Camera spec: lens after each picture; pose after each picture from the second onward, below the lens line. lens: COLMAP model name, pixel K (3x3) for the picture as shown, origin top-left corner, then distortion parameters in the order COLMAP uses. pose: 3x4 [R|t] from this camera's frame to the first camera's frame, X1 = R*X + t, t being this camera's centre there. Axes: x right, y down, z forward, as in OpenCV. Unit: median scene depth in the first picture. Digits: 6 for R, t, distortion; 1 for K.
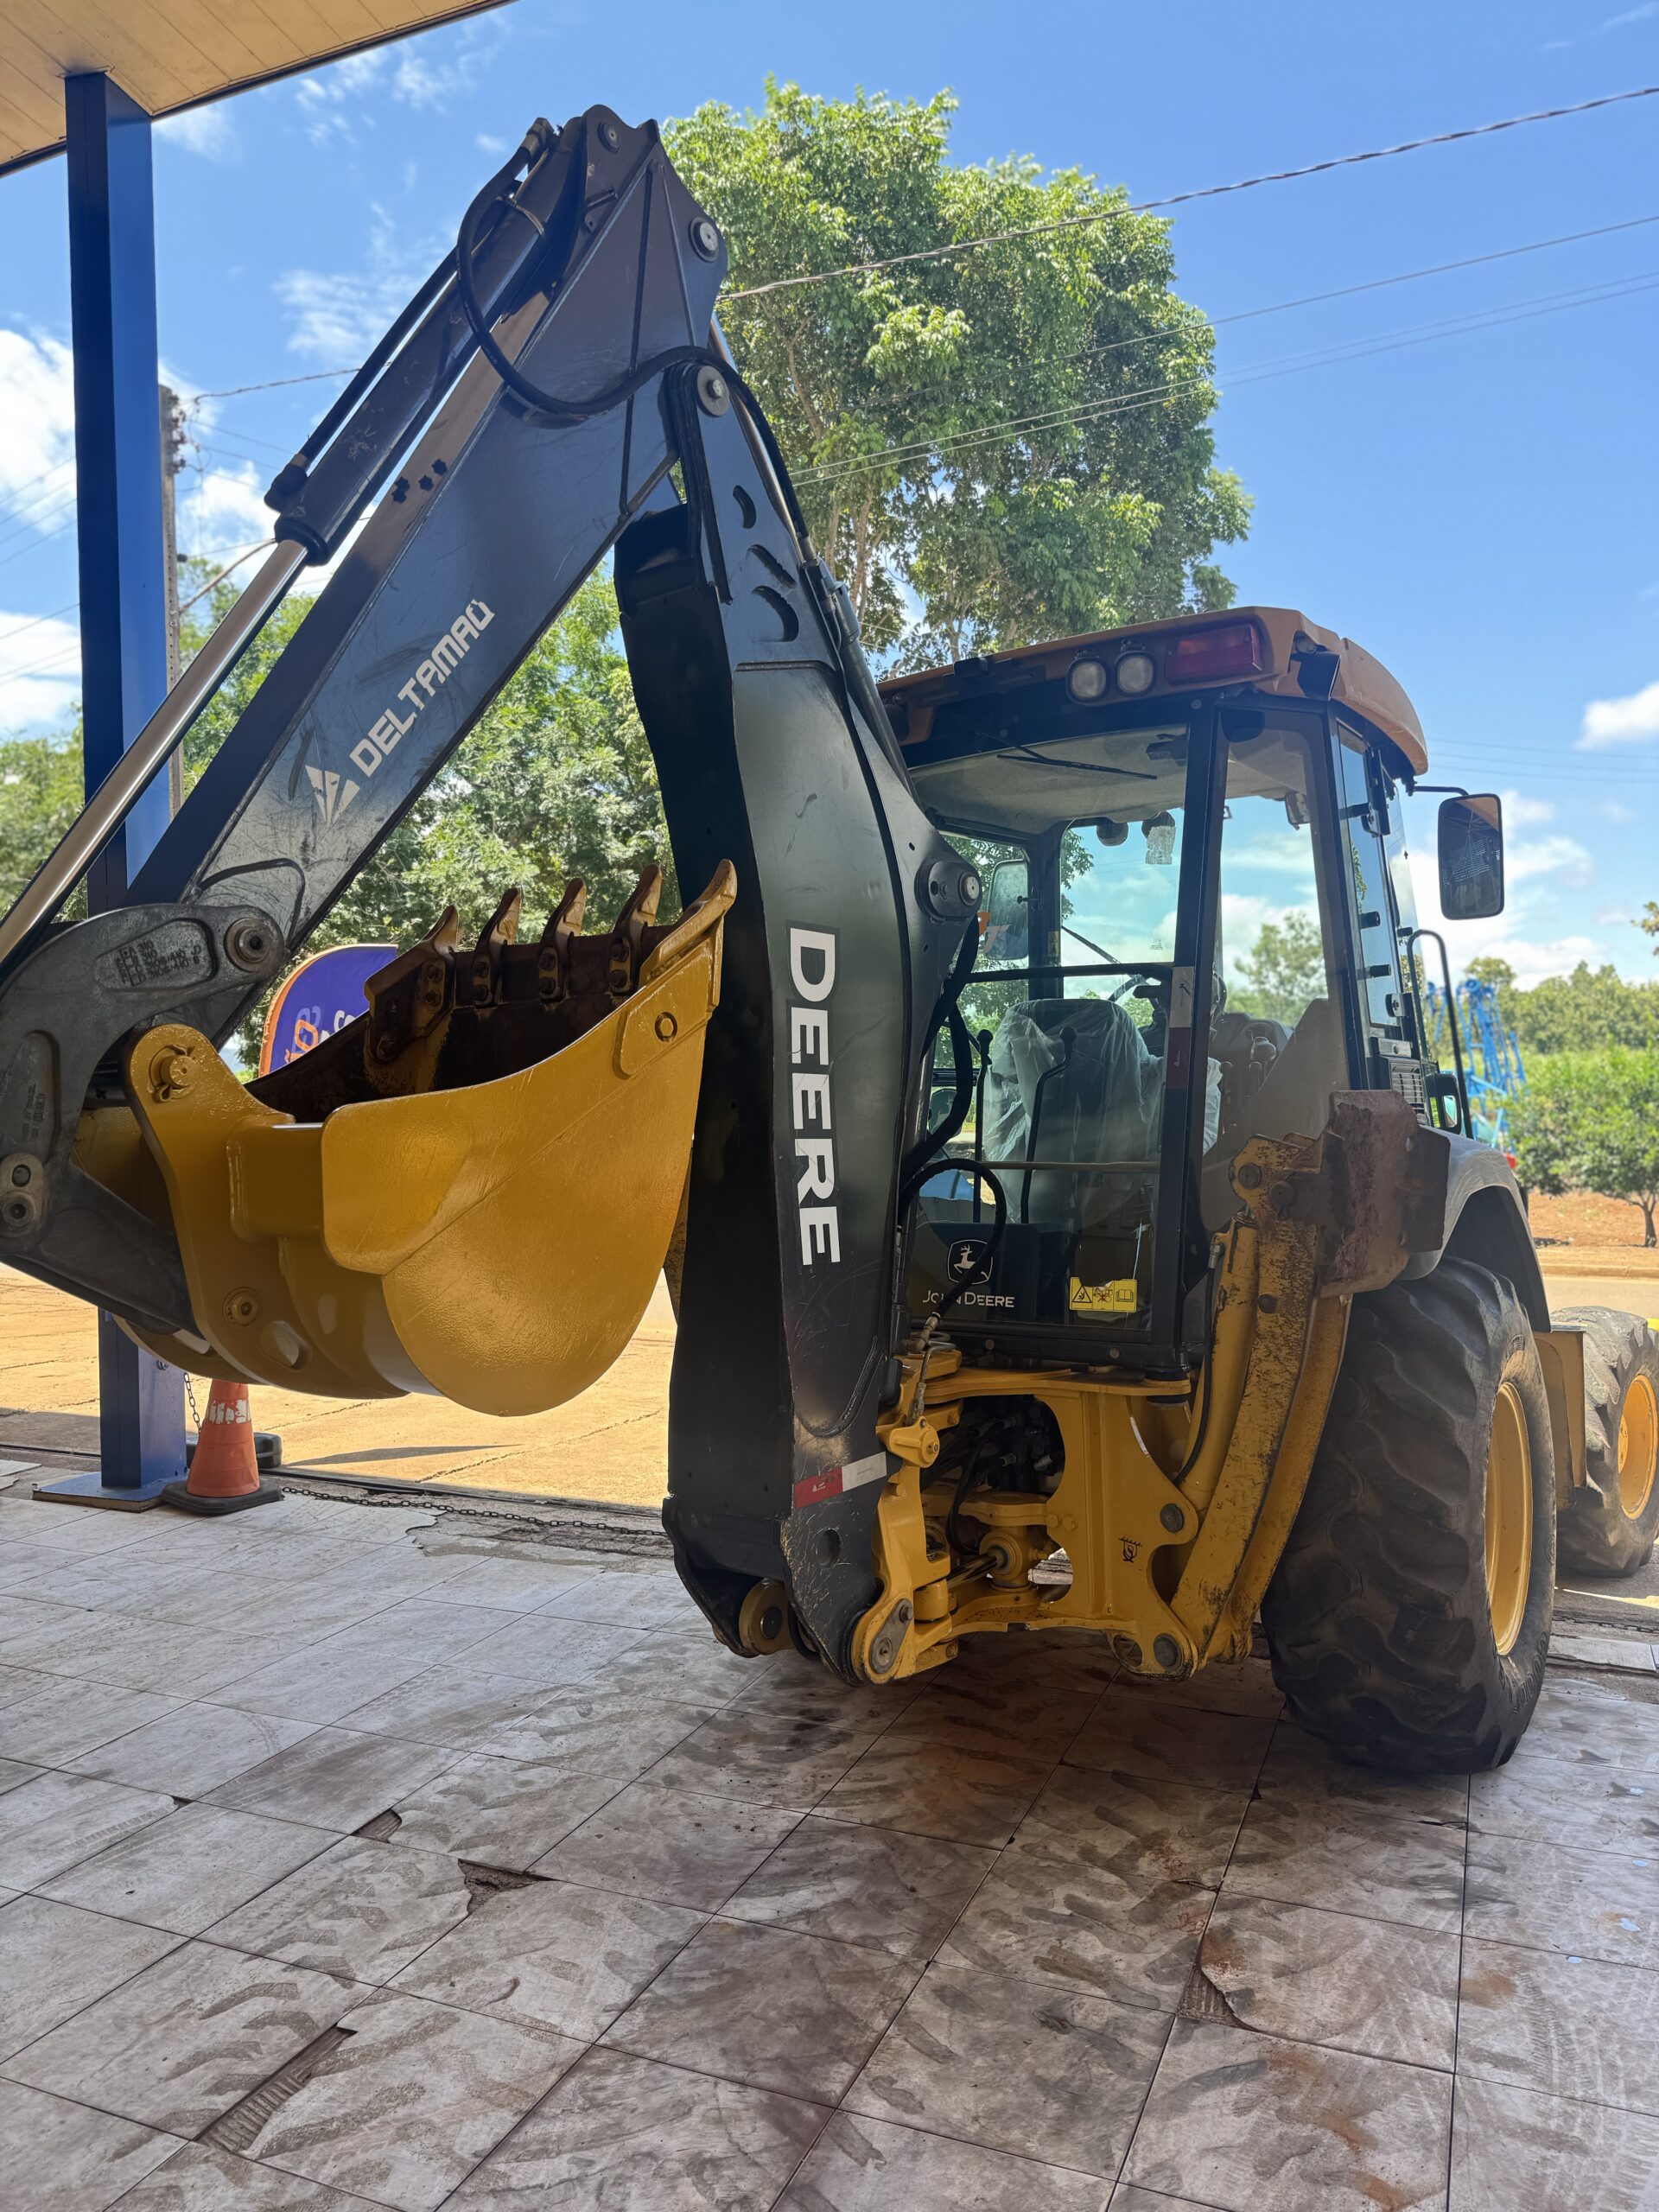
lens RADIAL K [[1539.7, 0, 829.5], [0, 1539.7, 1106.0], [0, 0, 1]] dist [0.000376, -0.016870]
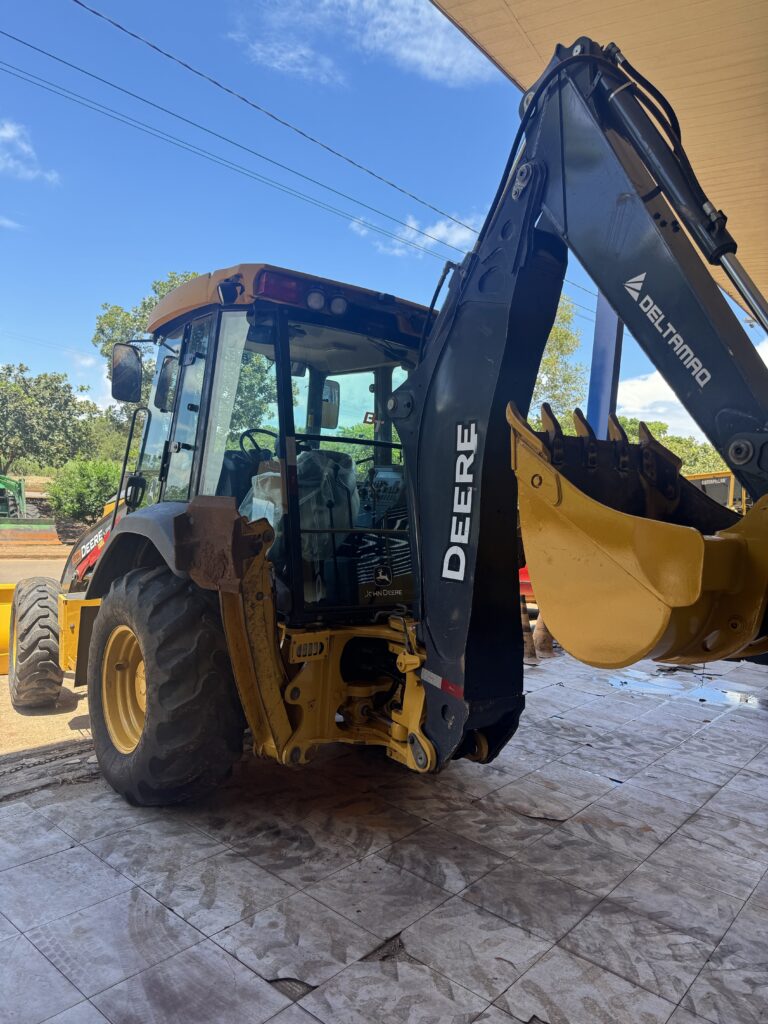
lens RADIAL K [[712.8, 0, 384.0], [0, 712.8, 512.0], [0, 0, 1]] dist [0.000376, -0.016870]
pose [[0.306274, 0.010208, 0.951889, -0.998446], [-0.062288, 0.998015, 0.009338, 0.002143], [-0.949903, -0.062152, 0.306302, 0.800977]]
